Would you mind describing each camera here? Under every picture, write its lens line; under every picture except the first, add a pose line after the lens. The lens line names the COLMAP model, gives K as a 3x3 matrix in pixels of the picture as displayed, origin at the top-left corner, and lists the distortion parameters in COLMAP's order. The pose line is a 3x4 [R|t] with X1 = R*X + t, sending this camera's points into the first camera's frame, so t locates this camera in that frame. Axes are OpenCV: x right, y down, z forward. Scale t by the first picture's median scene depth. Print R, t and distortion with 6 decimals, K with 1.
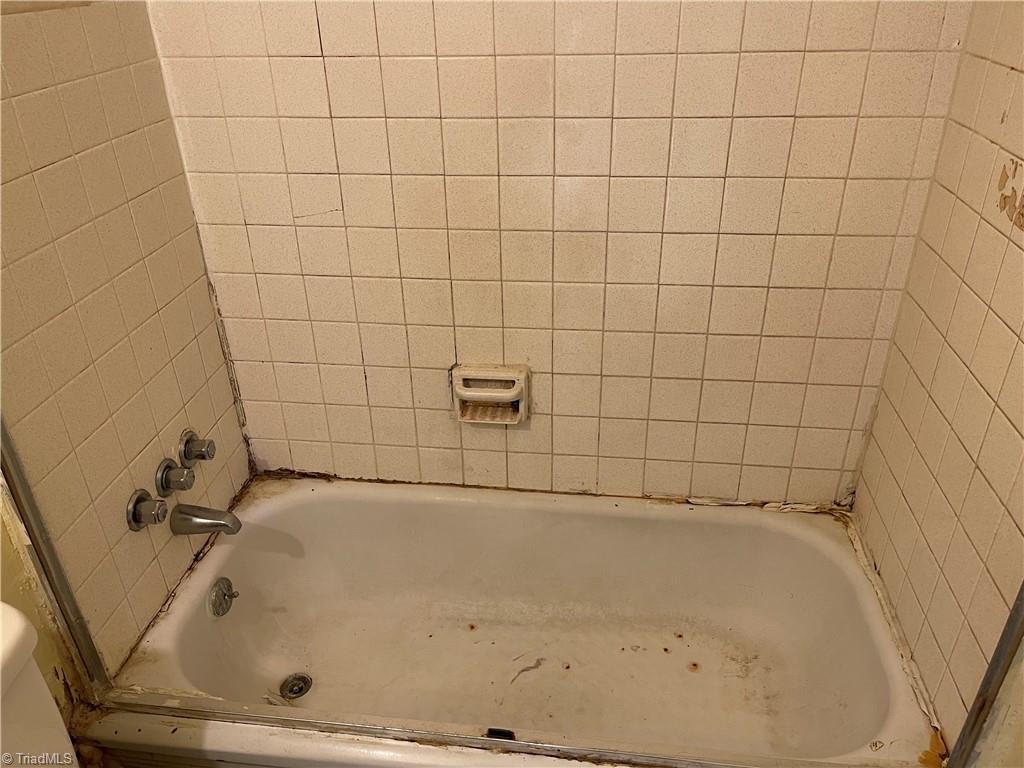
lens RADIAL K [[784.7, 0, 512.0], [0, 784.7, 384.0], [0, 0, 1]] dist [0.060300, -0.106247]
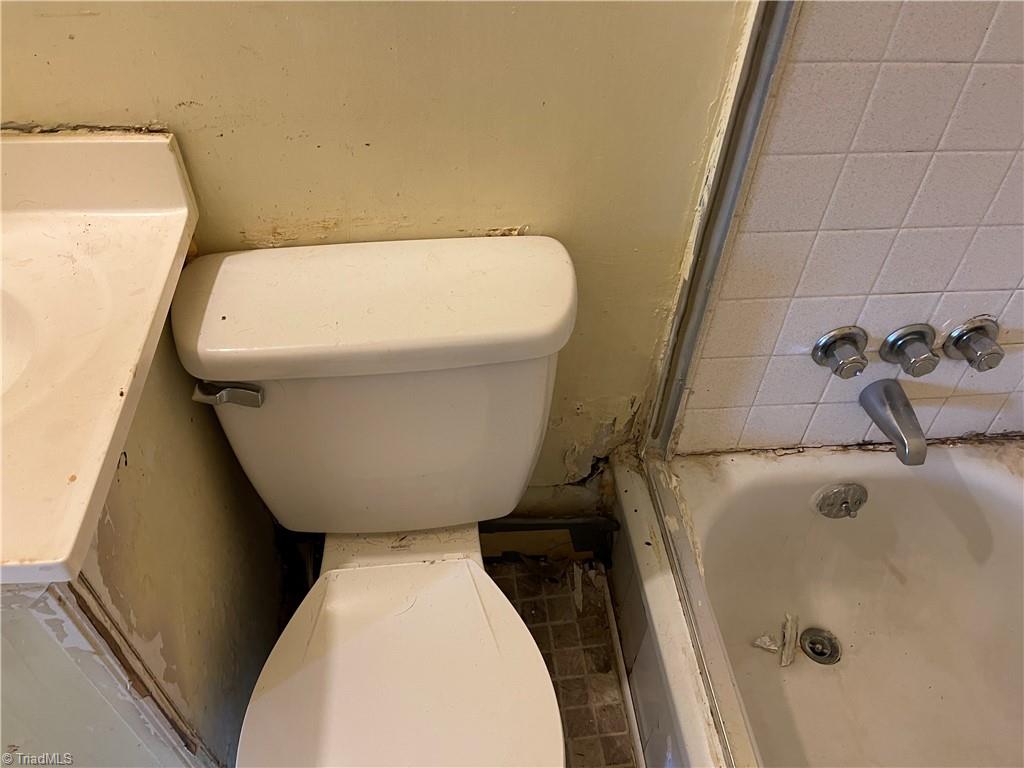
lens RADIAL K [[784.7, 0, 512.0], [0, 784.7, 384.0], [0, 0, 1]] dist [0.060300, -0.106247]
pose [[0.204303, 0.712090, -0.671706, 0.005444], [-0.499964, 0.665838, 0.553802, -0.082947], [0.841604, 0.222685, 0.492051, 0.362285]]
